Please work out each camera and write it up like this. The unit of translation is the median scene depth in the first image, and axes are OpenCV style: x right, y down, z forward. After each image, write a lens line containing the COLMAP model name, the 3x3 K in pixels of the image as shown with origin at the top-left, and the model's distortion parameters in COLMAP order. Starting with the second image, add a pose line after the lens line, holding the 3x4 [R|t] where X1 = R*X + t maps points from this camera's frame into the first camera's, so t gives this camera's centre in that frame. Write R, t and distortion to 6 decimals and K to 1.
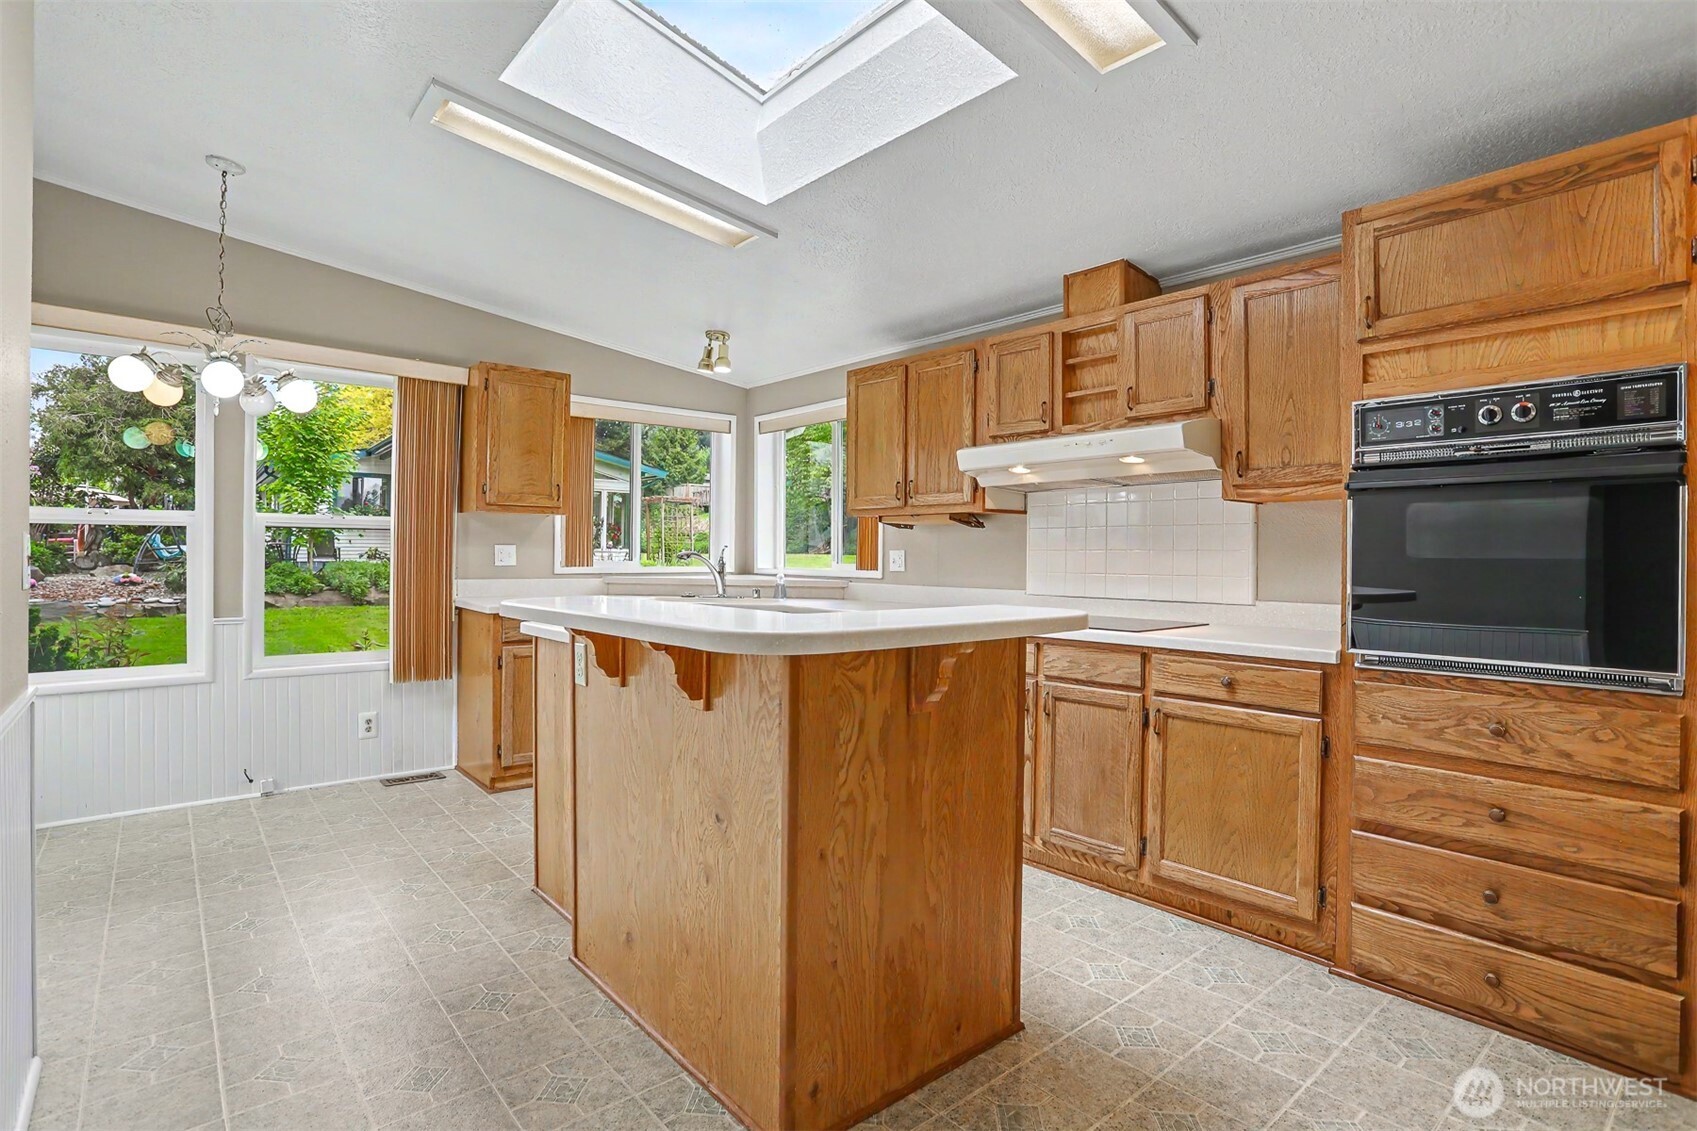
lens RADIAL K [[831.9, 0, 813.3], [0, 831.9, 560.6], [0, 0, 1]] dist [-0.051919, 0.015370]
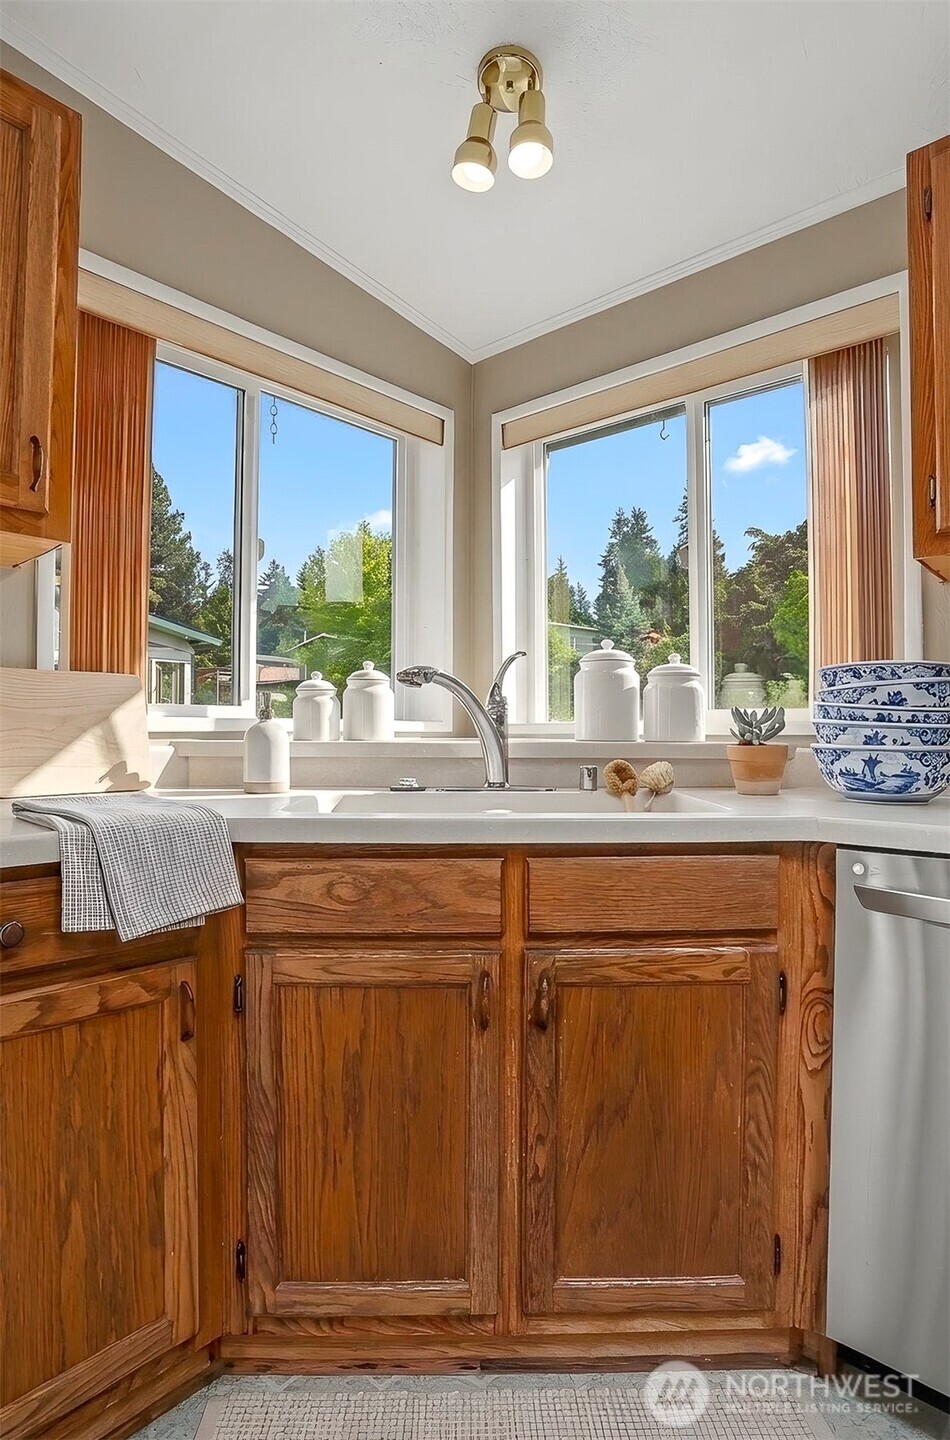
lens RADIAL K [[747.9, 0, 452.2], [0, 747.9, 730.6], [0, 0, 1]] dist [-0.032962, -0.000729]
pose [[0.989746, -0.005265, 0.142742, -0.382409], [0.006842, 0.999921, -0.010558, 0.042469], [-0.142675, 0.011426, 0.989704, 1.393798]]
